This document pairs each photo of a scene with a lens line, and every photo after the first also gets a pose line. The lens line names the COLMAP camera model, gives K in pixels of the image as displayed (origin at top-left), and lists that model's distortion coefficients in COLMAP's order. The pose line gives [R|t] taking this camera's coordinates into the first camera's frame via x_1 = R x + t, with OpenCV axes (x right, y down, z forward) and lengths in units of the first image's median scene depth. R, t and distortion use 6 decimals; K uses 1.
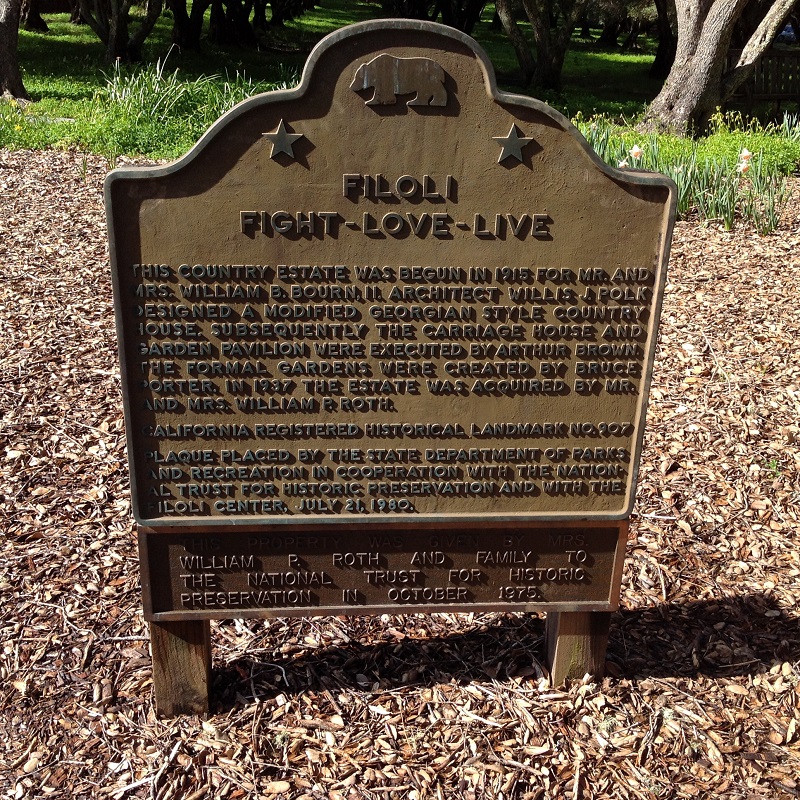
lens RADIAL K [[1019.1, 0, 400.5], [0, 1019.1, 397.3], [0, 0, 1]] dist [0.086012, 0.000000]
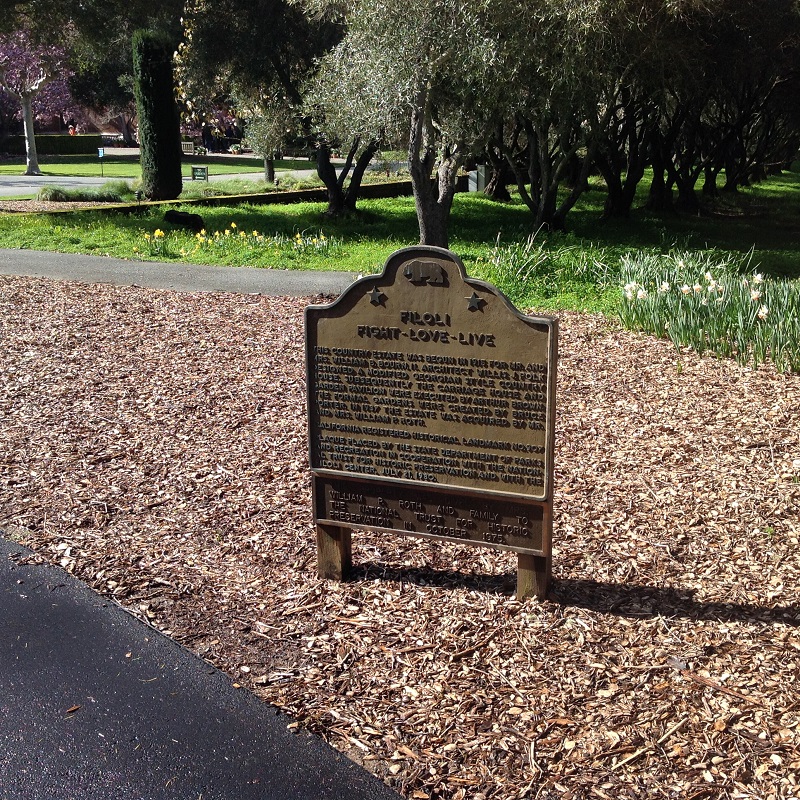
lens RADIAL K [[1019.1, 0, 399.3], [0, 1019.1, 399.9], [0, 0, 1]] dist [0.086012, 0.000000]
pose [[0.905723, 0.080962, -0.416066, 0.790435], [-0.139432, 0.983869, -0.112075, 0.196717], [0.400280, 0.159522, 0.902402, -0.862667]]
